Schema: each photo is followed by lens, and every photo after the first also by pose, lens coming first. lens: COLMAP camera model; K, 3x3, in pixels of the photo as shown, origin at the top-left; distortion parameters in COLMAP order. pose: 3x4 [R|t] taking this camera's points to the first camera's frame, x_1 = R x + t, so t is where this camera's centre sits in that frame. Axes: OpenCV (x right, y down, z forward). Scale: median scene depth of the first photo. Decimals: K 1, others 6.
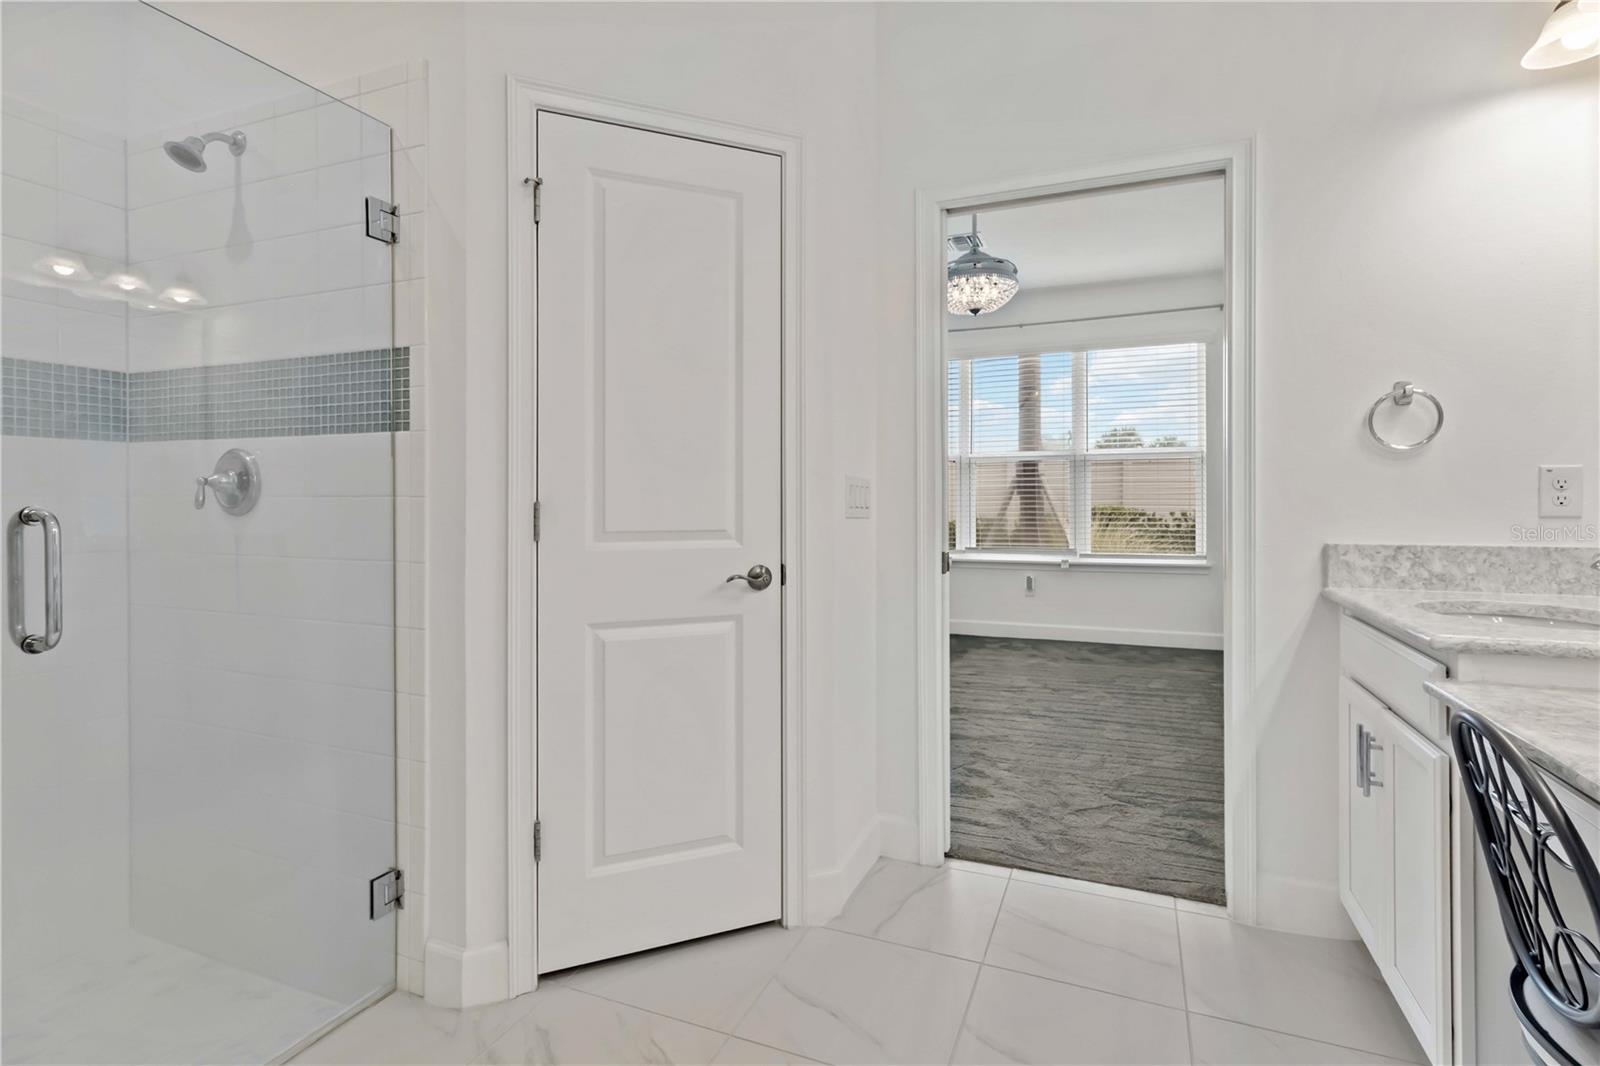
lens RADIAL K [[758.6, 0, 811.5], [0, 758.6, 508.7], [0, 0, 1]] dist [0.004477, 0.000963]
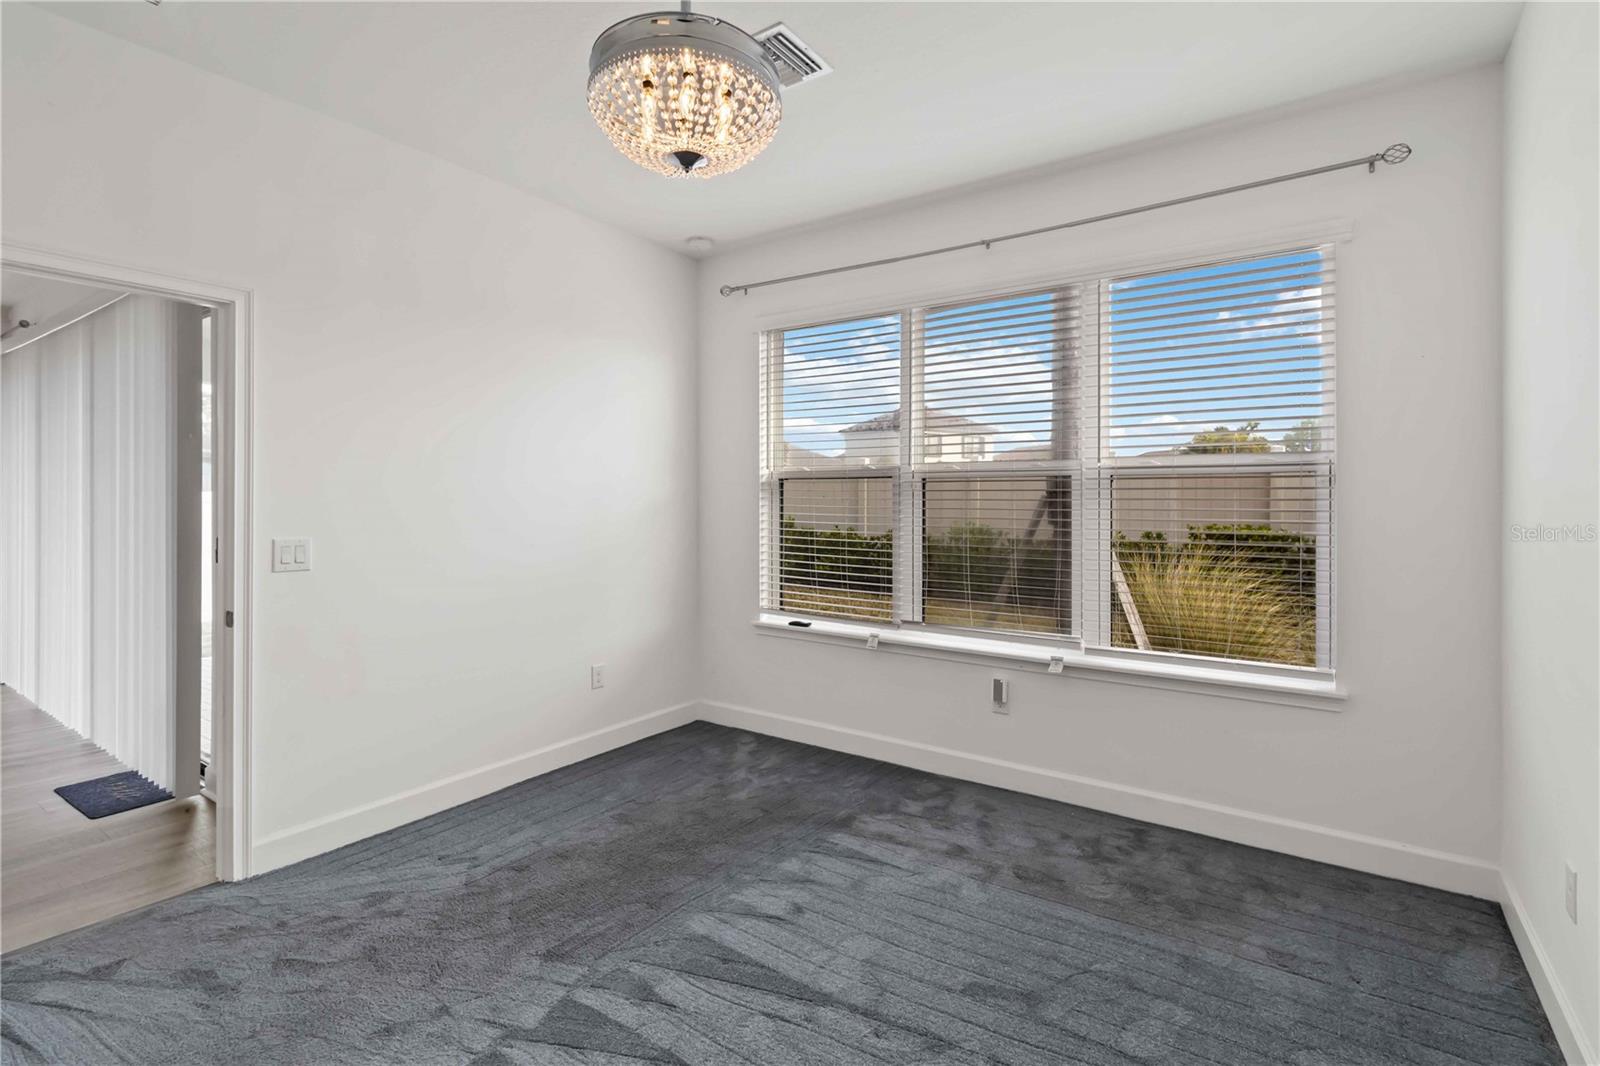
lens RADIAL K [[733.8, 0, 804.2], [0, 733.8, 511.6], [0, 0, 1]] dist [0.003988, 0.000359]
pose [[0.979602, 0.016484, -0.200268, 0.258005], [-0.015563, 0.999860, 0.006172, -0.040260], [0.200342, -0.002930, 0.979722, 0.432014]]
